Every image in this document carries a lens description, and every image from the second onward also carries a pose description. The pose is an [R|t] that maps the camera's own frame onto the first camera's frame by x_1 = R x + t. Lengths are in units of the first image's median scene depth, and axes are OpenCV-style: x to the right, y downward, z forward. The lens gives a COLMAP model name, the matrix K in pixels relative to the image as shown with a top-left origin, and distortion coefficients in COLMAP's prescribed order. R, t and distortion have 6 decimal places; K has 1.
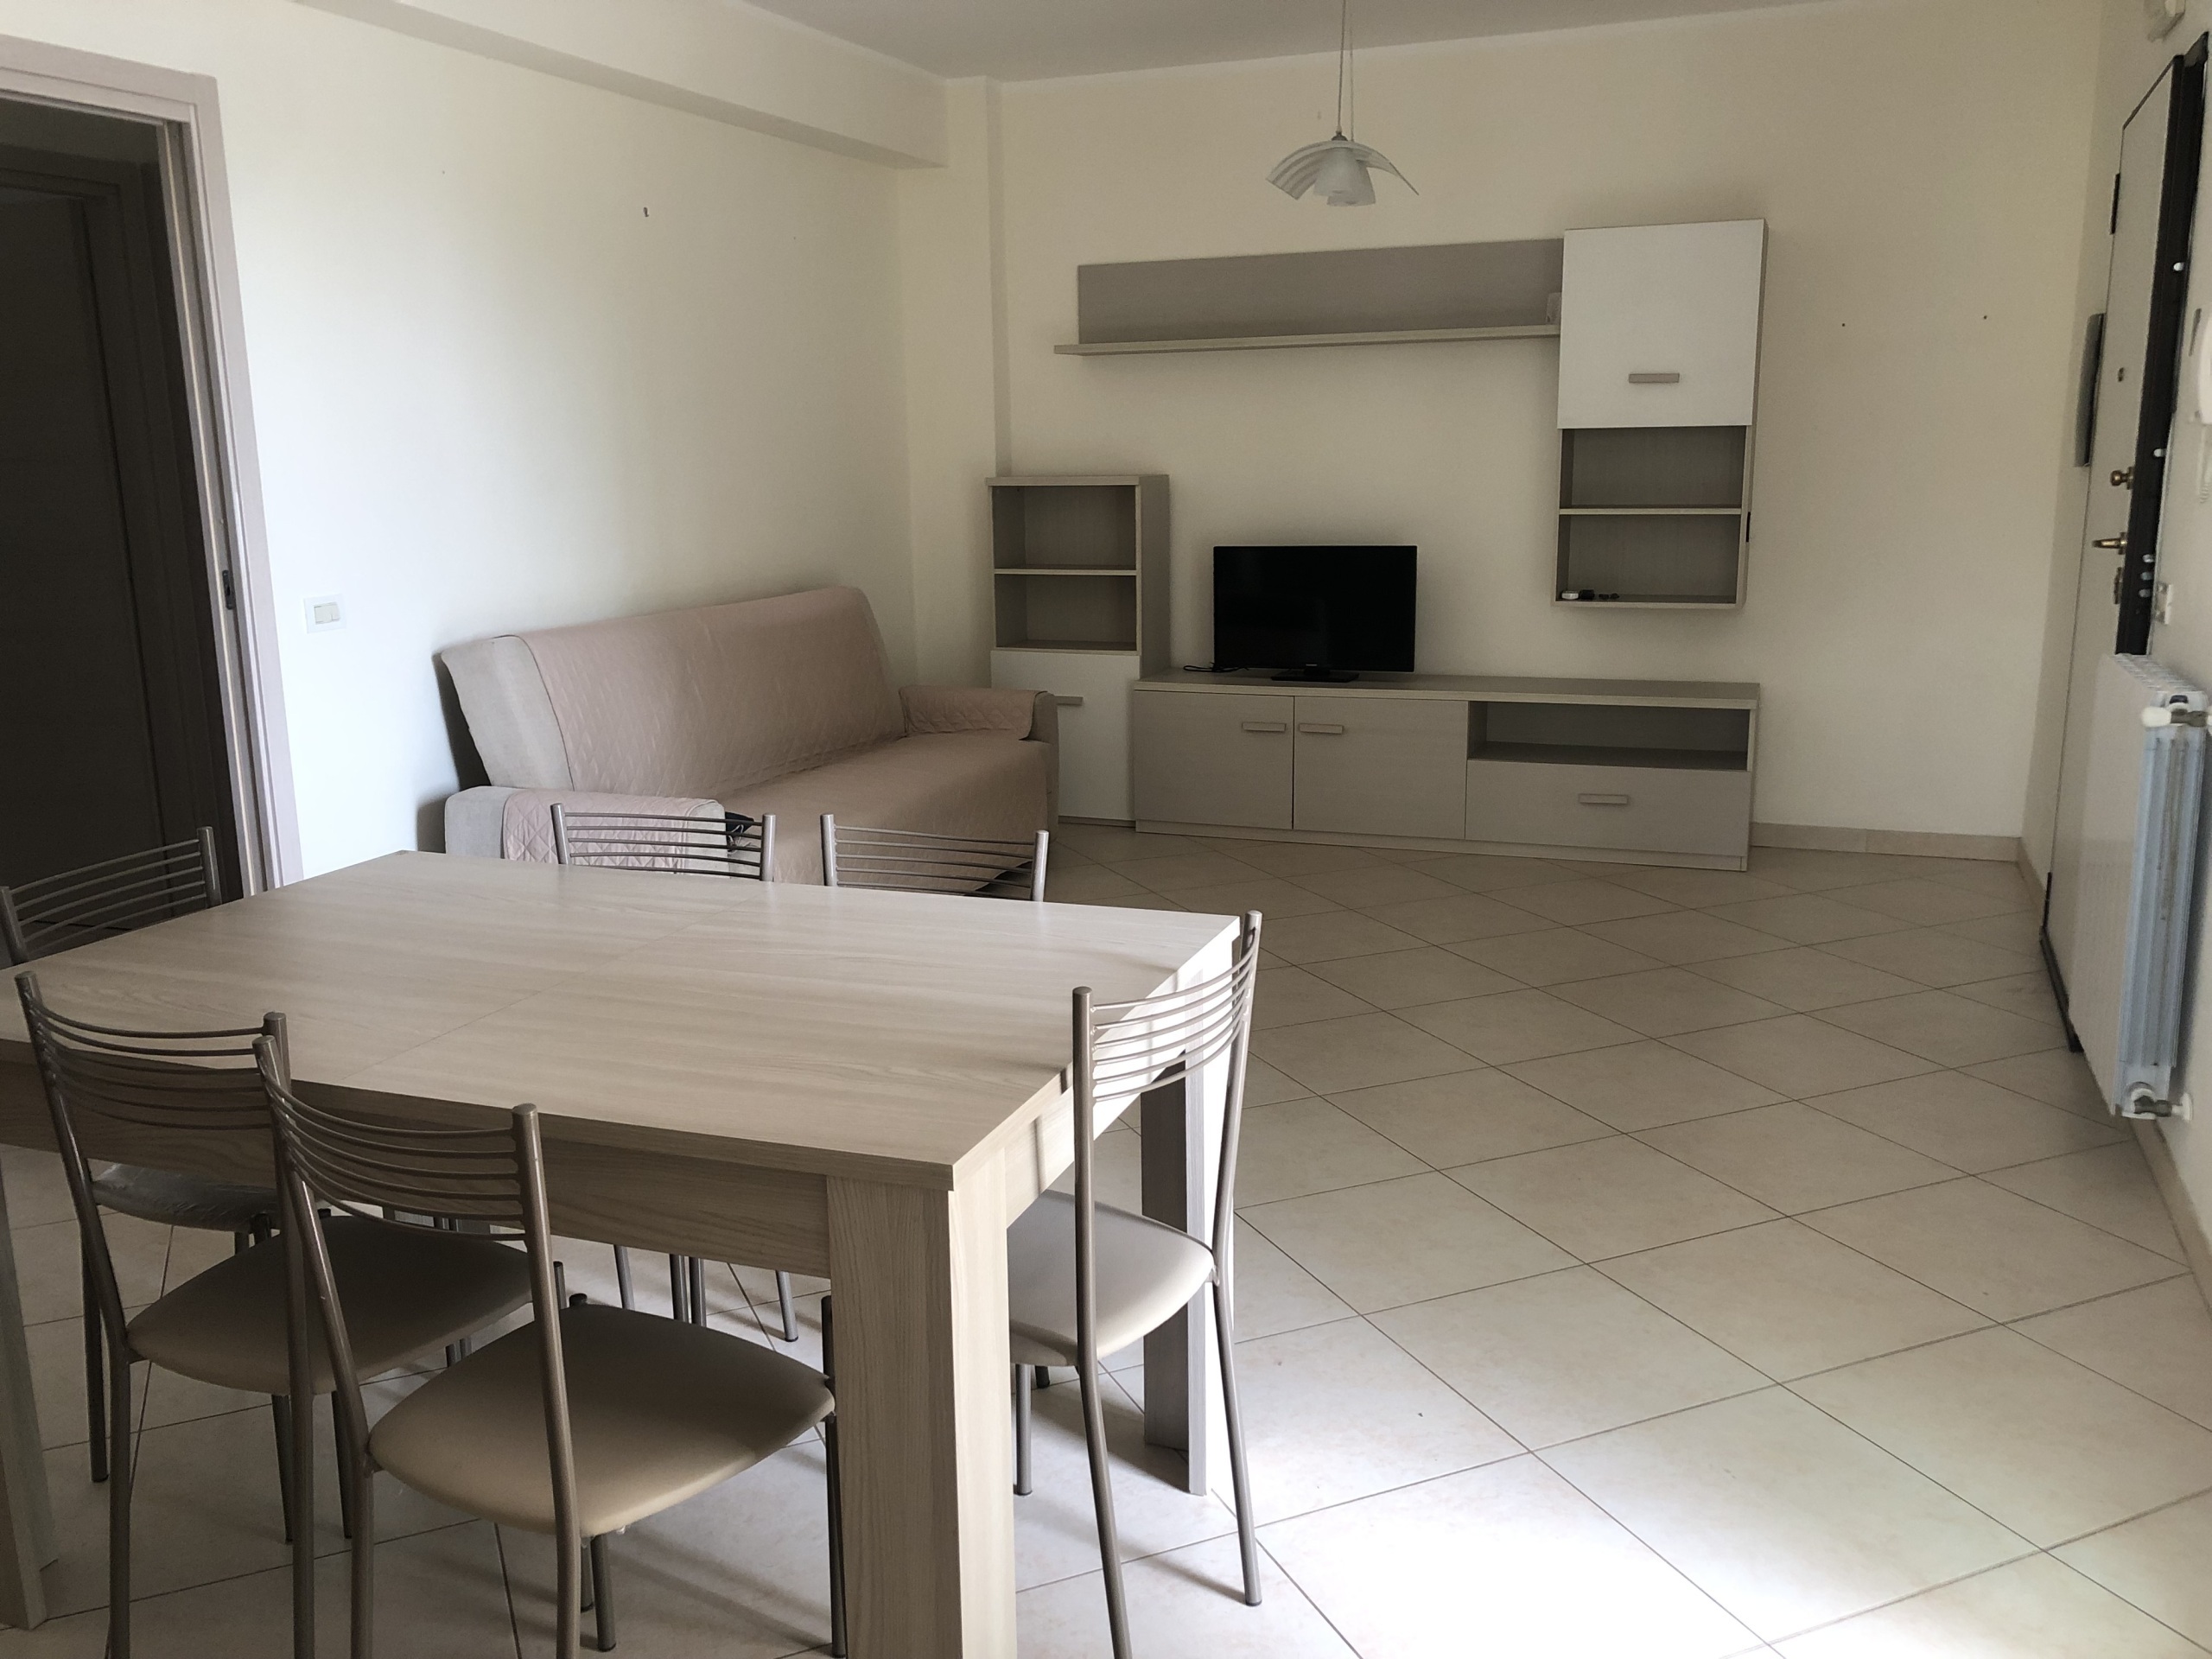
lens RADIAL K [[1823.1, 0, 1104.5], [0, 1823.1, 818.8], [0, 0, 1]] dist [-0.002360, -0.006866]
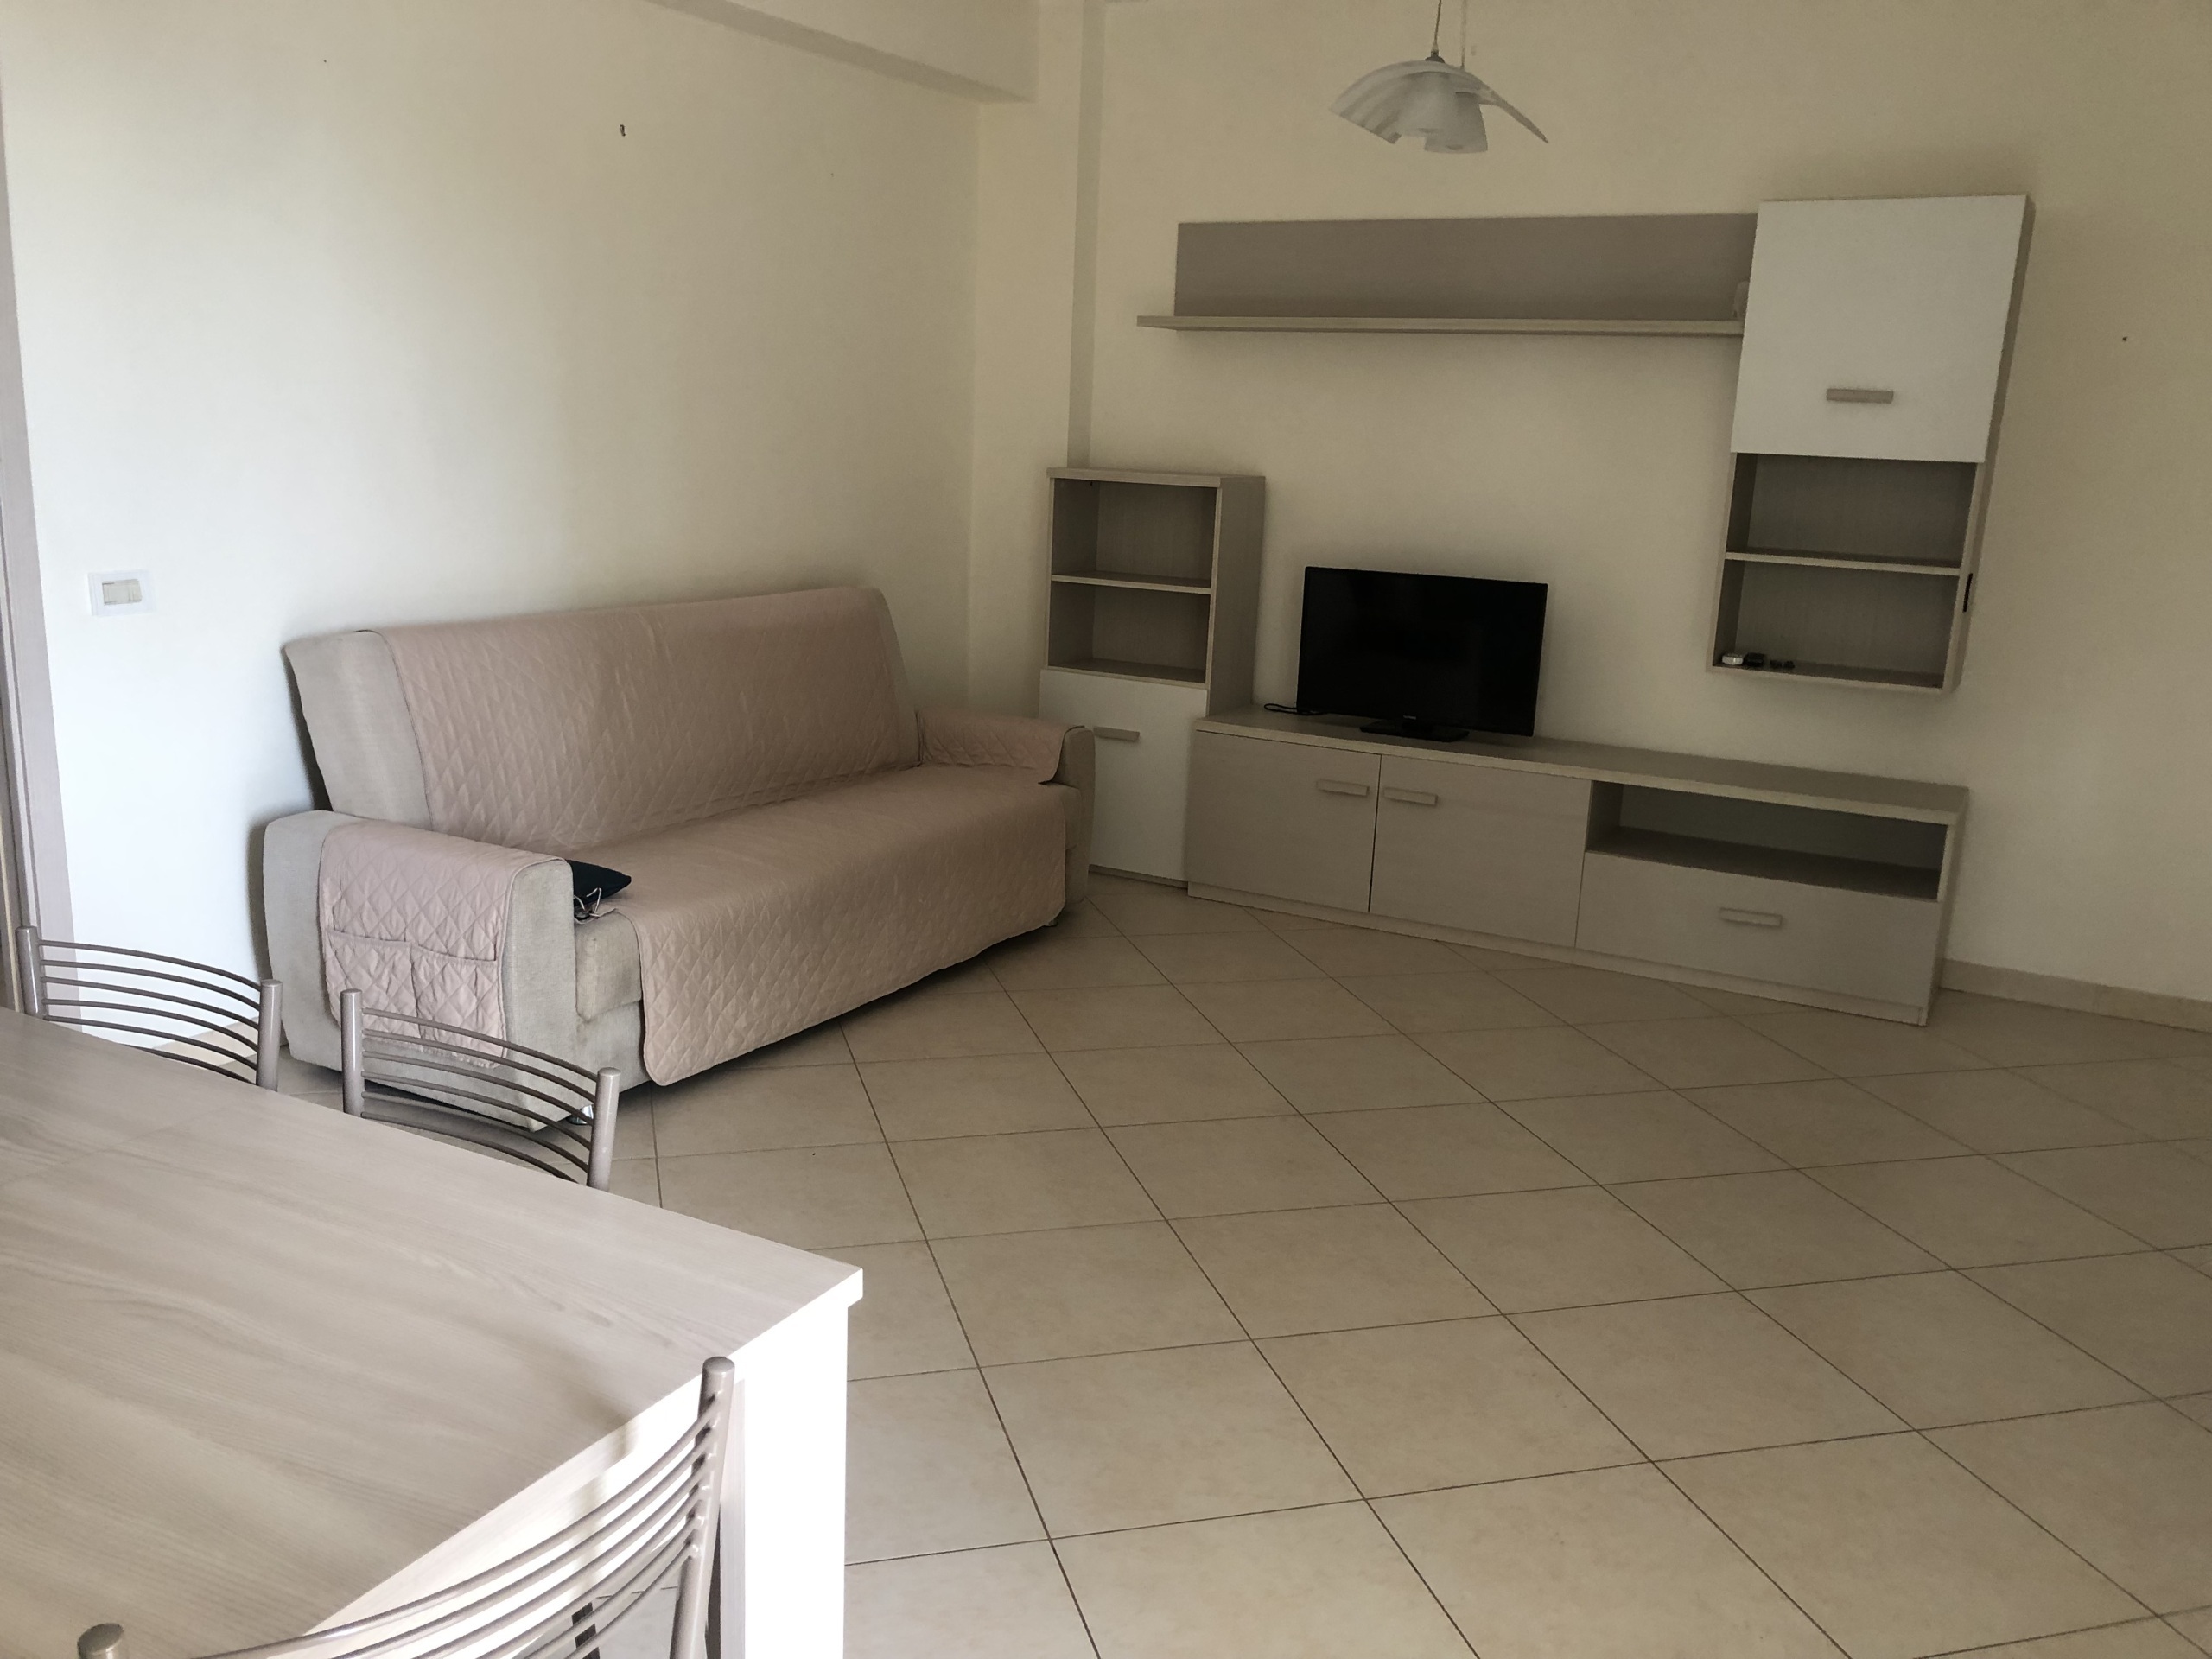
lens RADIAL K [[1823.1, 0, 1102.6], [0, 1823.1, 828.2], [0, 0, 1]] dist [-0.002360, -0.006866]
pose [[0.988949, 0.085796, -0.120906, 0.083705], [-0.083588, 0.996230, 0.023229, -0.043661], [0.122443, -0.012867, 0.992392, 0.164766]]
